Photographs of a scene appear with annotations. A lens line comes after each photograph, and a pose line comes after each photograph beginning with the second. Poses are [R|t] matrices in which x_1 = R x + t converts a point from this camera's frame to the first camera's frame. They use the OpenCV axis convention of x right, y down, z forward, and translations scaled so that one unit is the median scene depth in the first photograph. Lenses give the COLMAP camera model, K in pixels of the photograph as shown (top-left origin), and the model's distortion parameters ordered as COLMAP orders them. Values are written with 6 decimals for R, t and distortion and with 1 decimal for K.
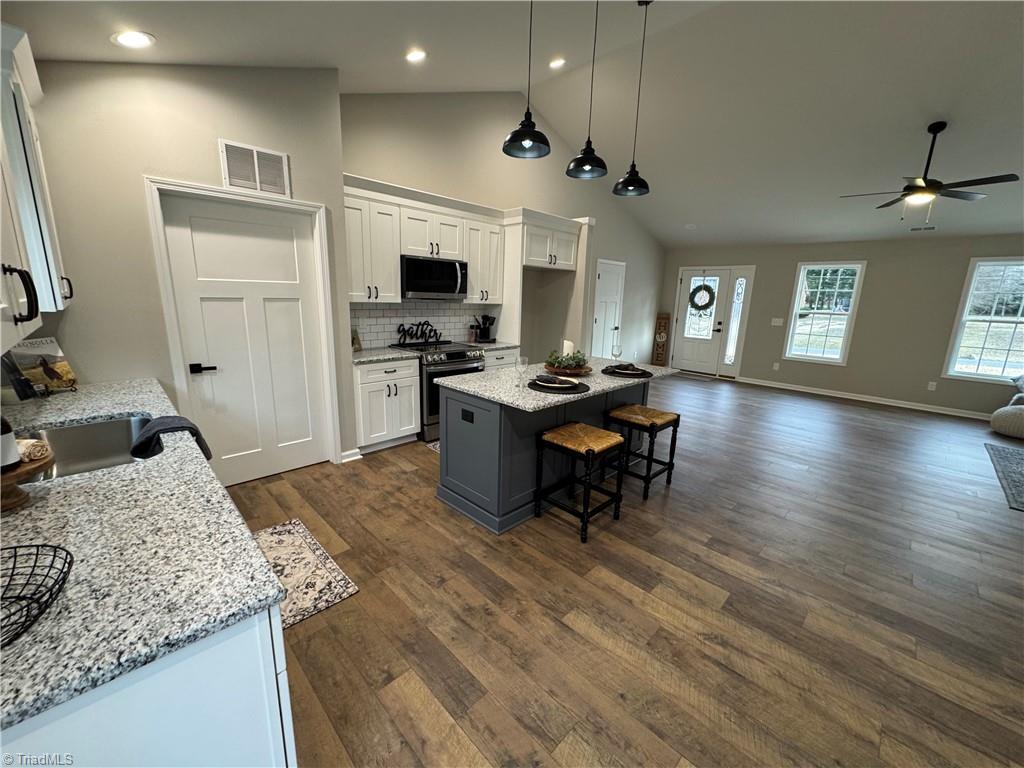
lens RADIAL K [[408.2, 0, 510.3], [0, 408.2, 382.6], [0, 0, 1]] dist [-0.001167, -0.000241]
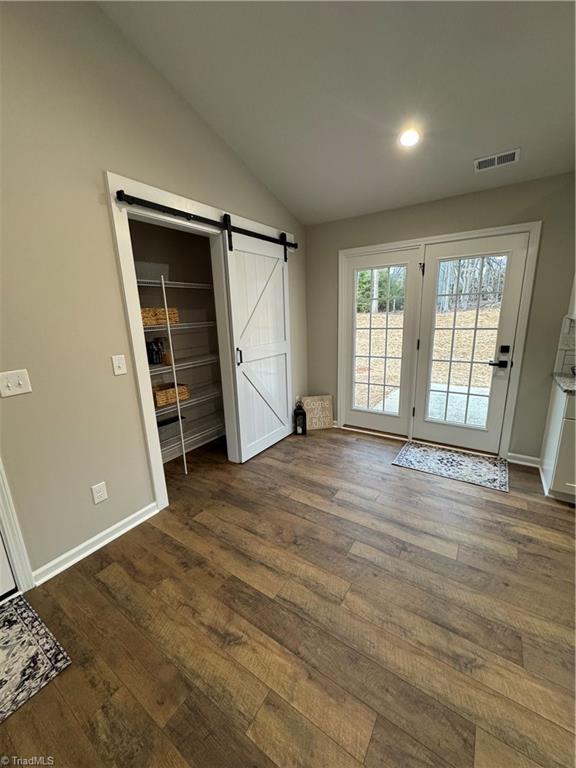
lens RADIAL K [[306.2, 0, 287.8], [0, 306.2, 384.5], [0, 0, 1]] dist [-0.001167, -0.000241]
pose [[-0.980286, 0.051822, -0.190668, 0.912682], [-0.035452, 0.903200, 0.427753, -0.223303], [0.194378, 0.426080, -0.883557, 1.147872]]
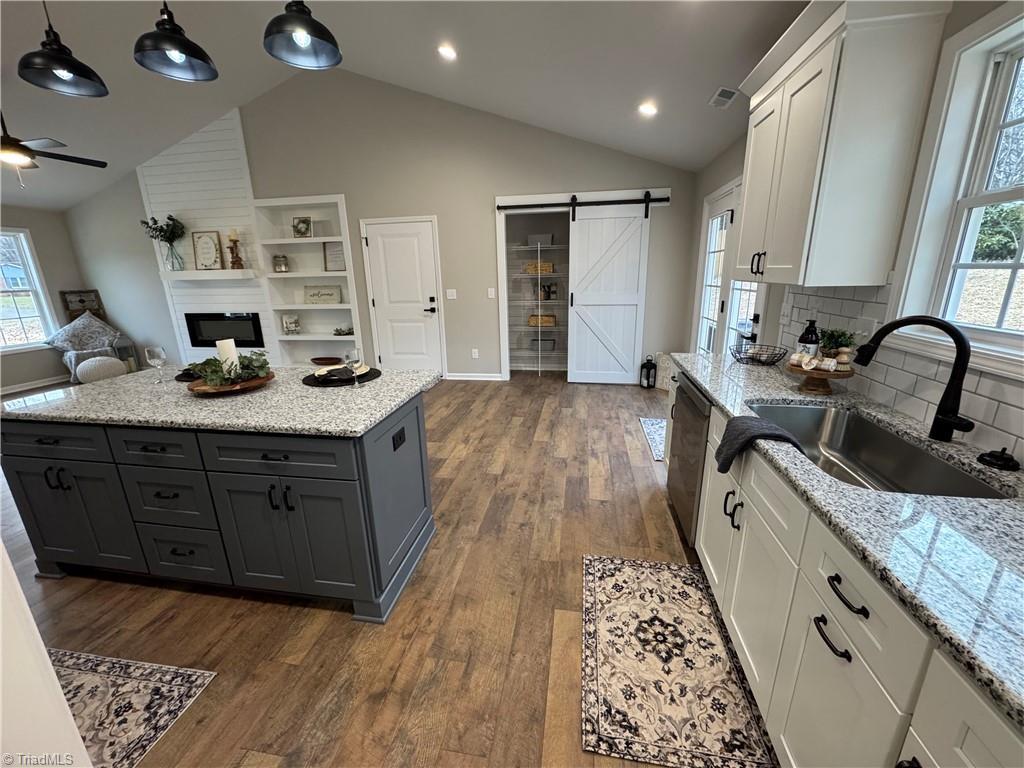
lens RADIAL K [[408.2, 0, 510.3], [0, 408.2, 382.6], [0, 0, 1]] dist [-0.001167, -0.000241]
pose [[-0.580716, -0.228765, 0.781304, -0.993761], [0.181788, 0.899037, 0.398354, -0.341559], [-0.793550, 0.373362, -0.480499, 1.510514]]
